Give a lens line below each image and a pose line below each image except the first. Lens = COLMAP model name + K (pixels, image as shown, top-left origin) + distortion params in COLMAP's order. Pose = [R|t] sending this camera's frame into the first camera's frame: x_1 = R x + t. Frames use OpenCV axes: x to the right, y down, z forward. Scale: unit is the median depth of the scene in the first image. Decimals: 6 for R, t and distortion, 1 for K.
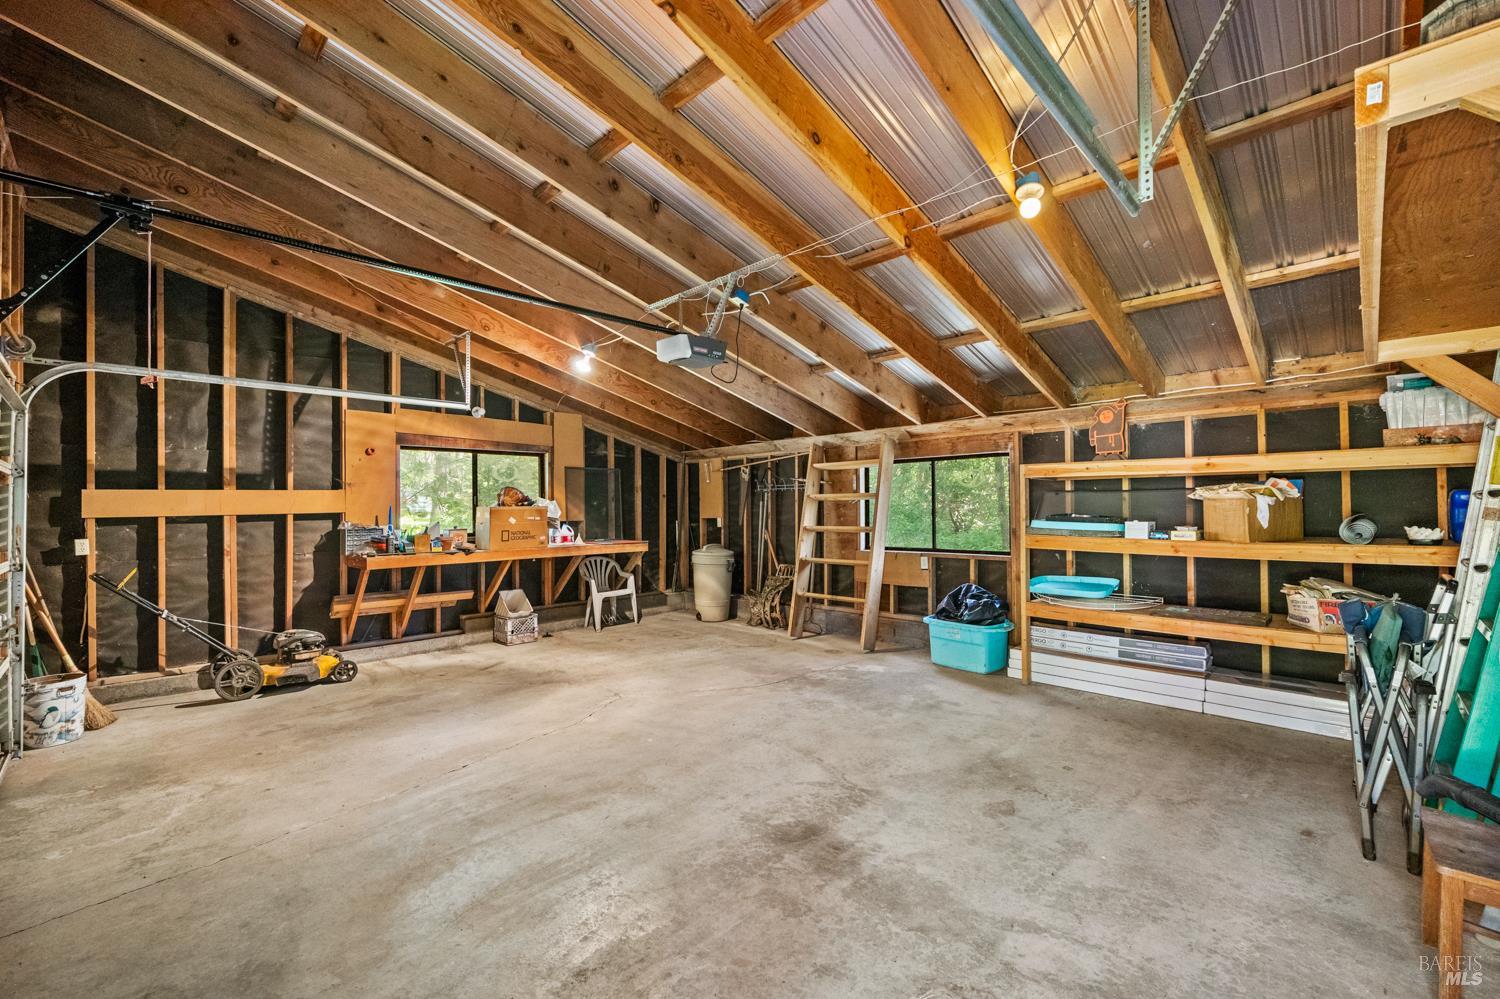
lens RADIAL K [[634.7, 0, 737.3], [0, 634.7, 510.5], [0, 0, 1]] dist [-0.002451, -0.000314]
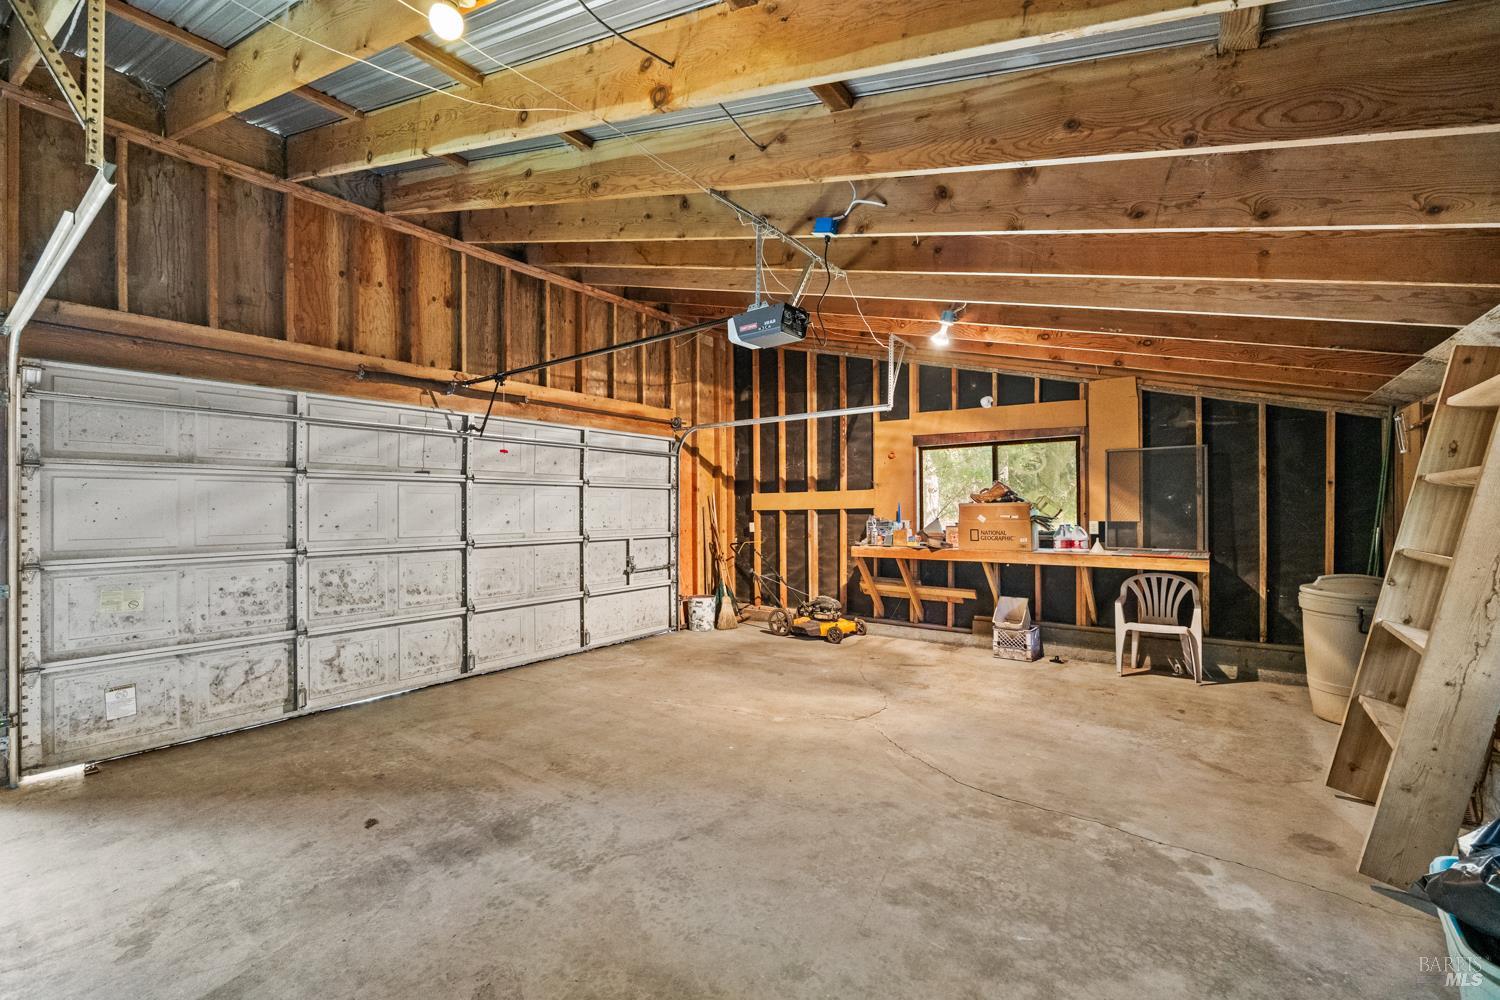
lens RADIAL K [[634.7, 0, 737.3], [0, 634.7, 511.0], [0, 0, 1]] dist [-0.002451, -0.000314]
pose [[0.135712, 0.014126, -0.990648, 0.609112], [0.000687, 0.999897, 0.014352, -0.010206], [0.990748, -0.002628, 0.135688, 0.653583]]
